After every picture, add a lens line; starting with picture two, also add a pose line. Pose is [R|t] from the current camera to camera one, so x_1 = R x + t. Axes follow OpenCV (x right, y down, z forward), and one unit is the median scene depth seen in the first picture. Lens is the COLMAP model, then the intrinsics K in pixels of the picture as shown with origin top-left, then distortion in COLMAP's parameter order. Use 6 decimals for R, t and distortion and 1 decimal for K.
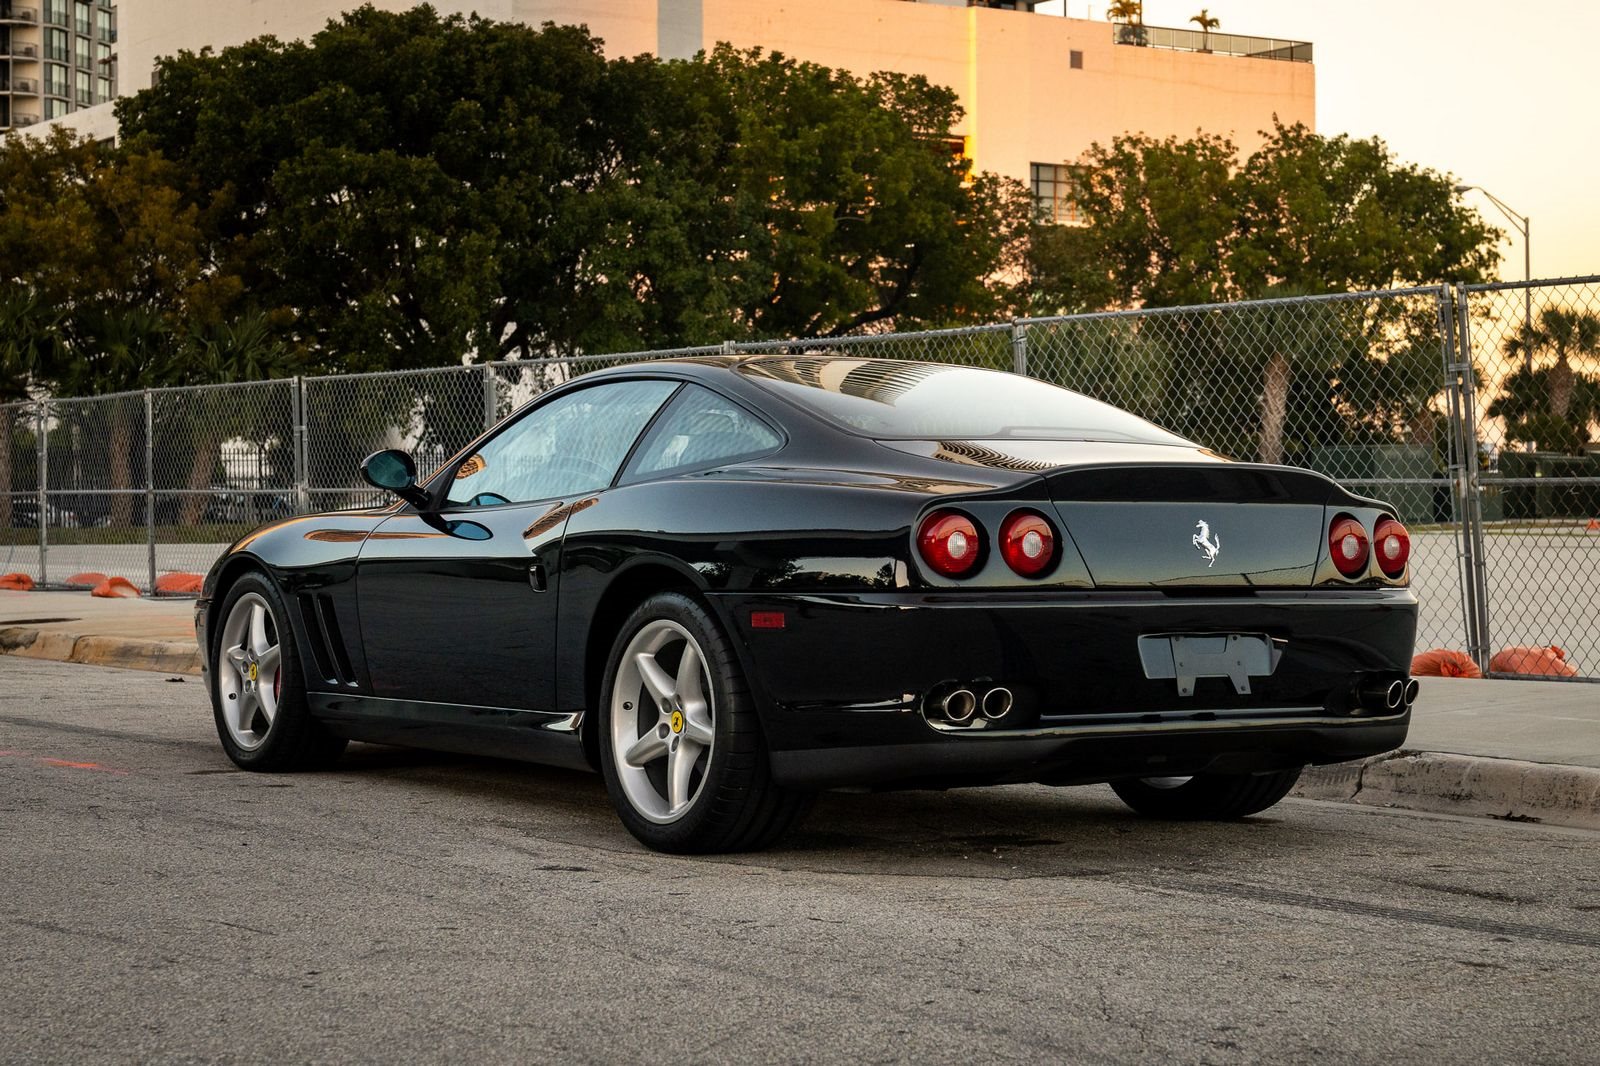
lens RADIAL K [[2854.7, 0, 802.0], [0, 2854.7, 530.8], [0, 0, 1]] dist [0.045171, 0.000000]
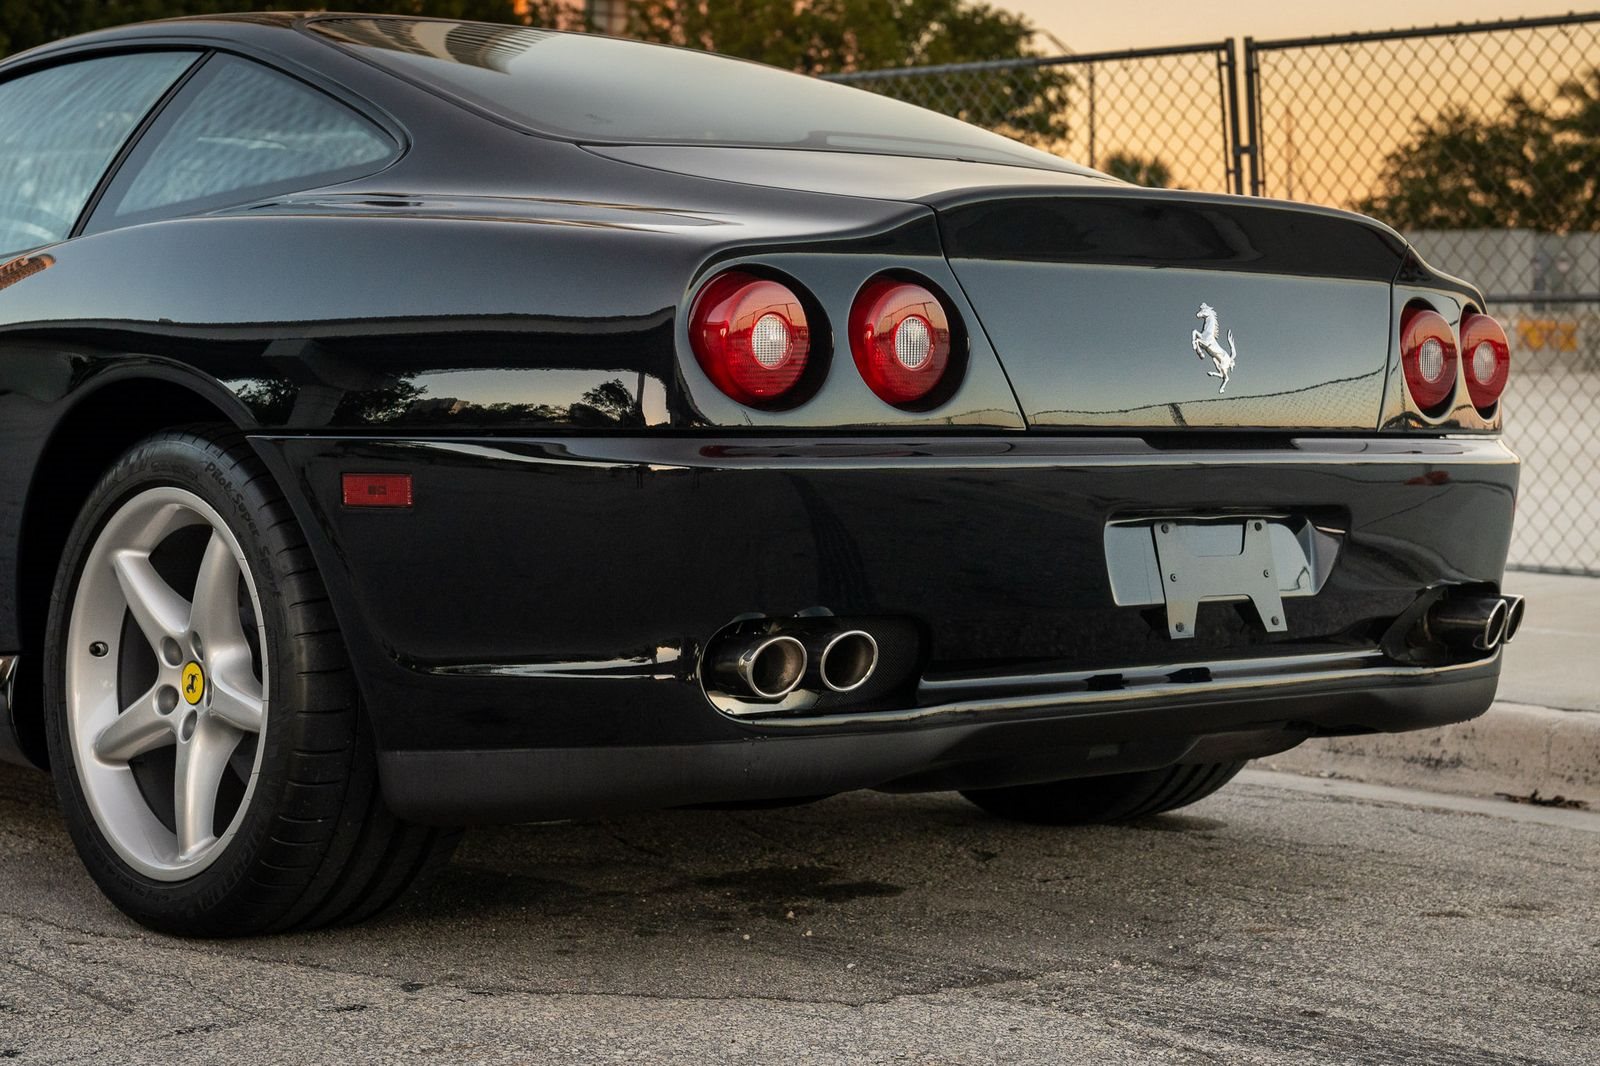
lens RADIAL K [[2969.8, 0, 806.6], [0, 2969.8, 533.3], [0, 0, 1]] dist [-0.007956, 0.000000]
pose [[0.987929, 0.001957, 0.154892, -0.017292], [-0.009942, 0.998659, 0.050798, 0.011141], [-0.154585, -0.051725, 0.986625, 0.454178]]
